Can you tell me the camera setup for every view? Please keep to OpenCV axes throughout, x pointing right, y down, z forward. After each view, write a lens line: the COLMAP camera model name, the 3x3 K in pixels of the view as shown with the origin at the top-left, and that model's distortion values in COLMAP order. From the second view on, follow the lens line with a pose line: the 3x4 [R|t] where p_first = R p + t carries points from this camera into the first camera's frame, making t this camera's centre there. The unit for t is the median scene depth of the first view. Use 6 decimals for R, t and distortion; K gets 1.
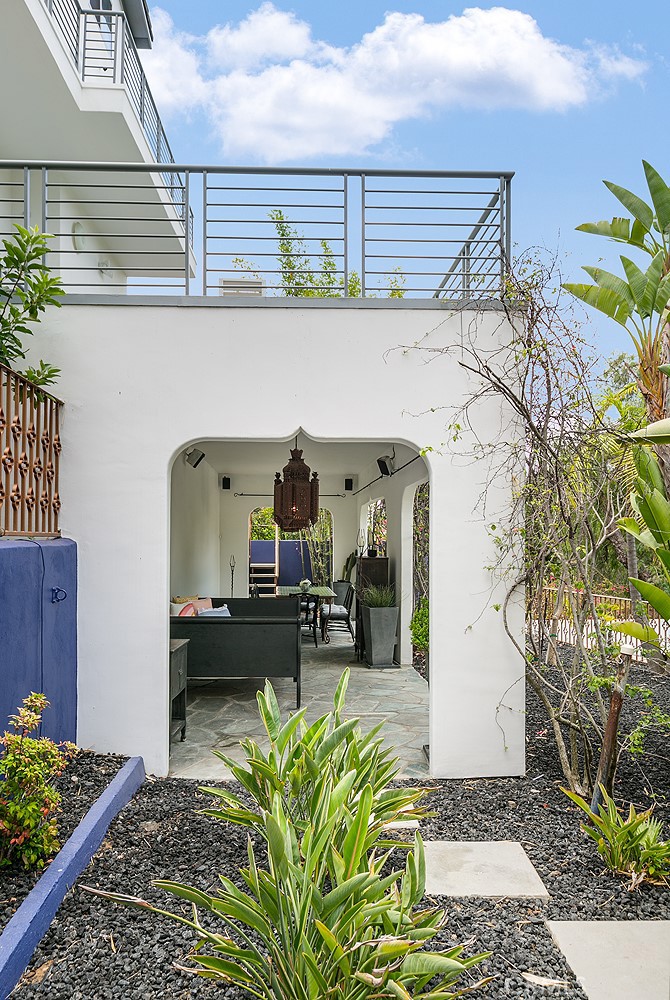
lens RADIAL K [[1002.5, 0, 335.0], [0, 1002.5, 500.0], [0, 0, 1]] dist [0.006736, 0.001609]
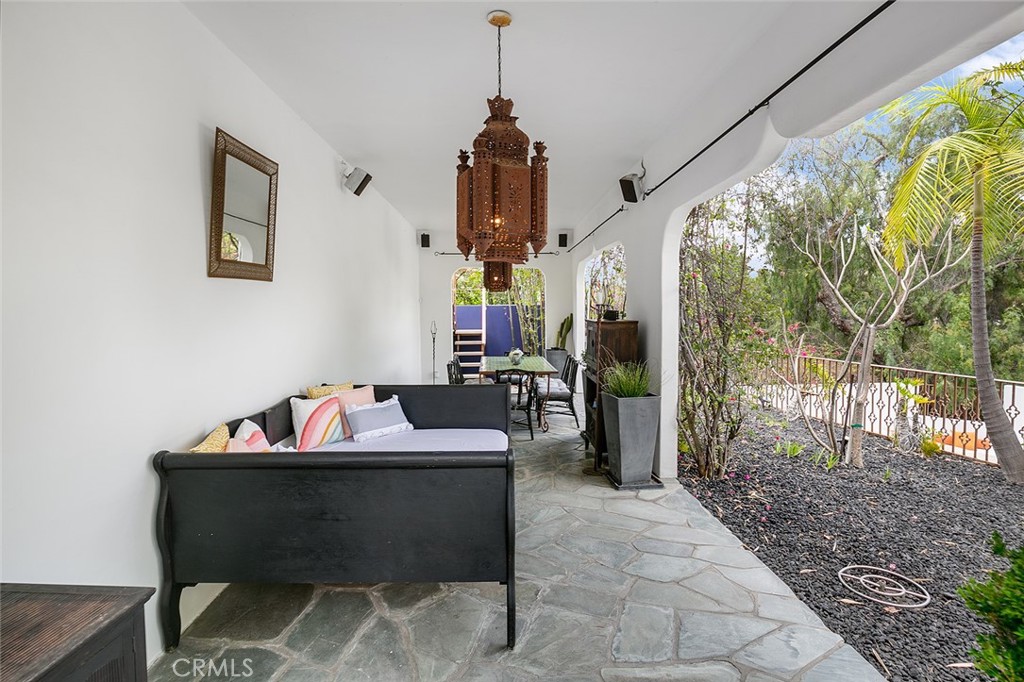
lens RADIAL K [[567.7, 0, 512.0], [0, 567.7, 341.0], [0, 0, 1]] dist [0.000299, 0.000027]
pose [[0.999533, -0.010591, -0.028657, -0.019018], [0.013039, 0.996155, 0.086630, 0.031337], [0.027629, -0.086963, 0.995828, 0.522714]]
